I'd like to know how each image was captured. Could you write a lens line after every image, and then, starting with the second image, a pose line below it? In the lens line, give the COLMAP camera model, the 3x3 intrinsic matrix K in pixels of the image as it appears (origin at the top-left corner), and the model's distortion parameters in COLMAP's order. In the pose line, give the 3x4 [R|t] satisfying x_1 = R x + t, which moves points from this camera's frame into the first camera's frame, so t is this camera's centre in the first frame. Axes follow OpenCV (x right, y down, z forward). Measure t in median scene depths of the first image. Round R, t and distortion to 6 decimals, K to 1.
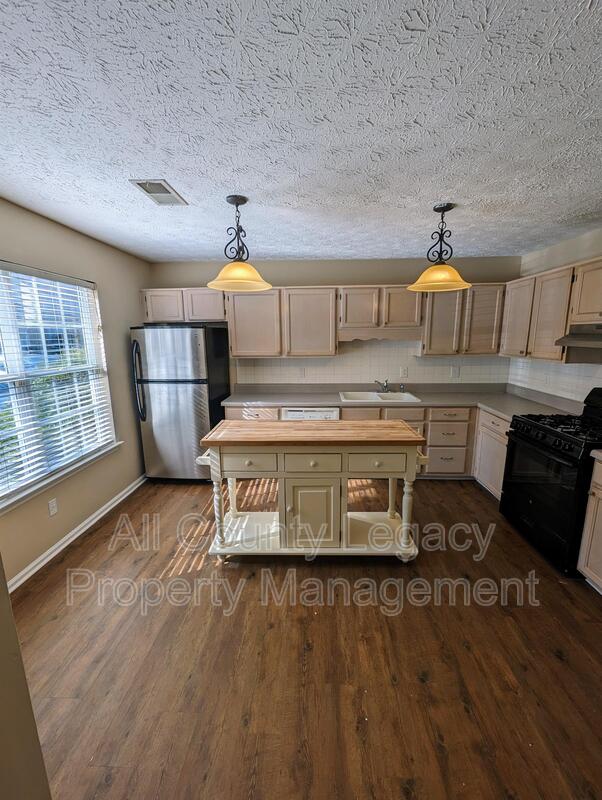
lens RADIAL K [[331.6, 0, 303.4], [0, 331.6, 401.1], [0, 0, 1]] dist [0.007763, -0.000341]
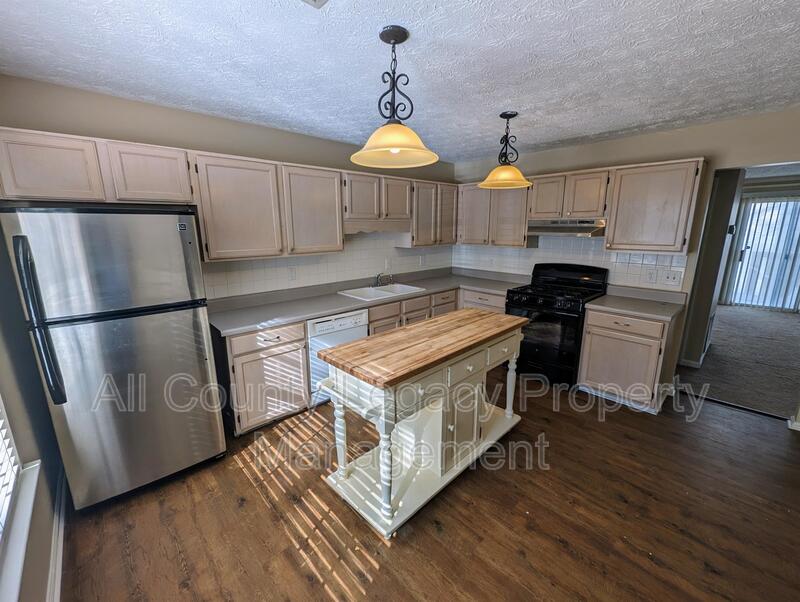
lens RADIAL K [[331.6, 0, 399.2], [0, 331.6, 299.5], [0, 0, 1]] dist [0.007763, -0.000341]
pose [[0.698160, -0.150181, 0.700013, -0.449954], [0.137133, 0.987699, 0.075132, -0.059005], [-0.702686, 0.043541, 0.710167, 0.297835]]
